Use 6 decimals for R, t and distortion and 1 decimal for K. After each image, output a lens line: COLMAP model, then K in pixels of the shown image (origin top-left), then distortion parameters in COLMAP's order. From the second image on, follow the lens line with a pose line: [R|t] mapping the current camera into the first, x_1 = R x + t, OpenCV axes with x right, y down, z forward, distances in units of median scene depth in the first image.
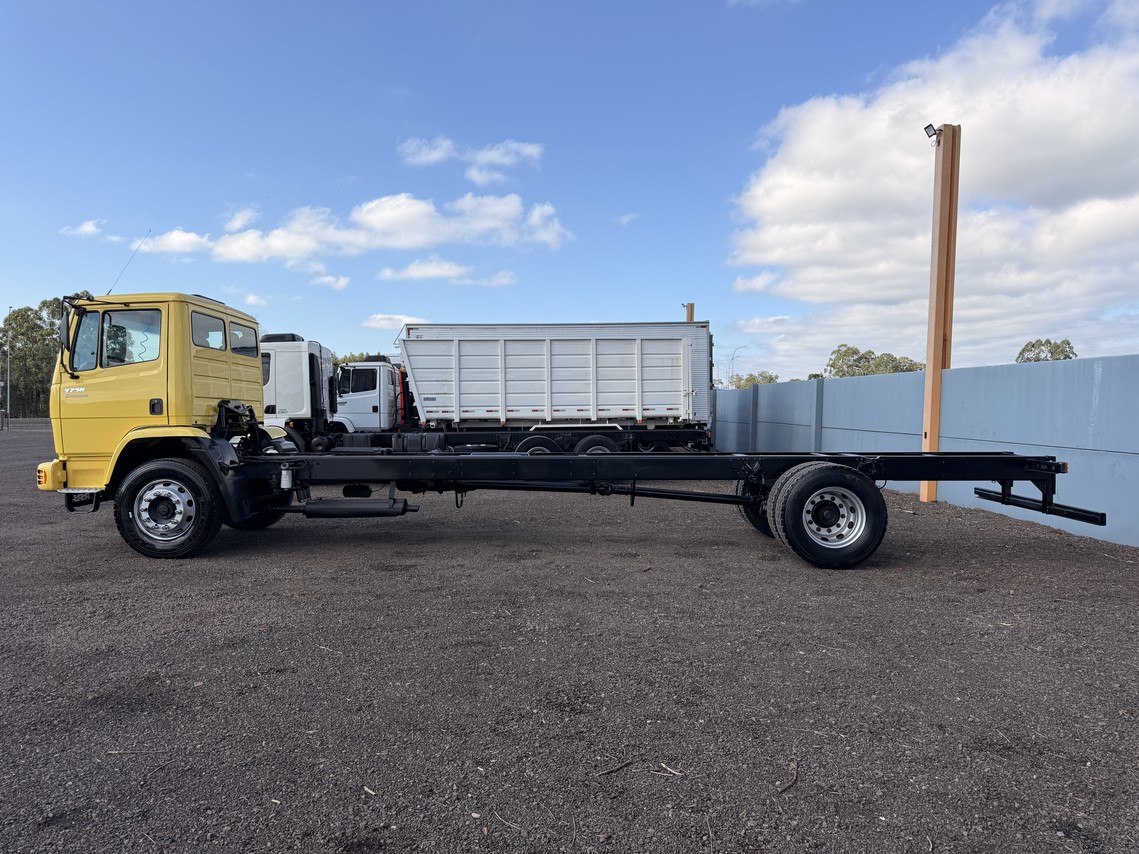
lens RADIAL K [[812.3, 0, 572.0], [0, 812.3, 432.7], [0, 0, 1]] dist [0.002886, -0.020798]
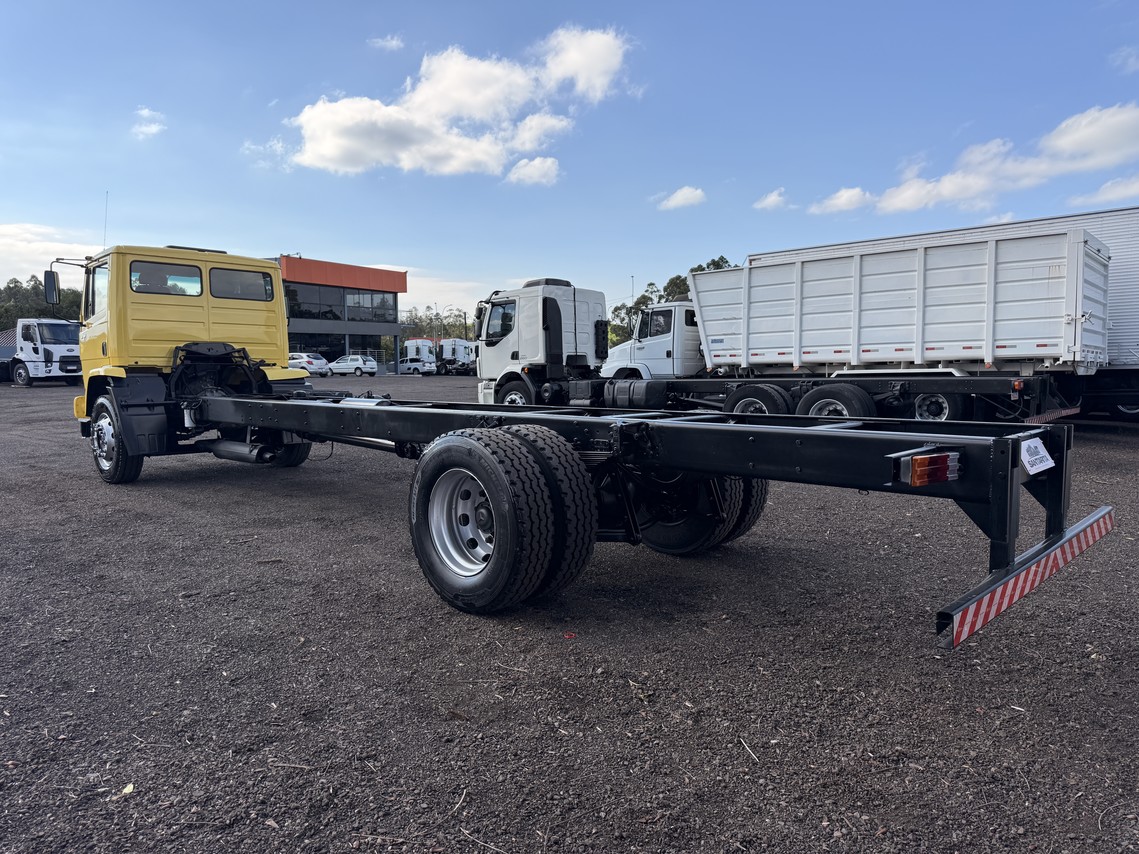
lens RADIAL K [[812.3, 0, 568.7], [0, 812.3, 425.4], [0, 0, 1]] dist [0.002886, -0.020798]
pose [[0.709442, 0.041698, -0.703530, 0.315653], [-0.007450, 0.998636, 0.051676, 0.004351], [0.704725, -0.031420, 0.708785, 0.275621]]
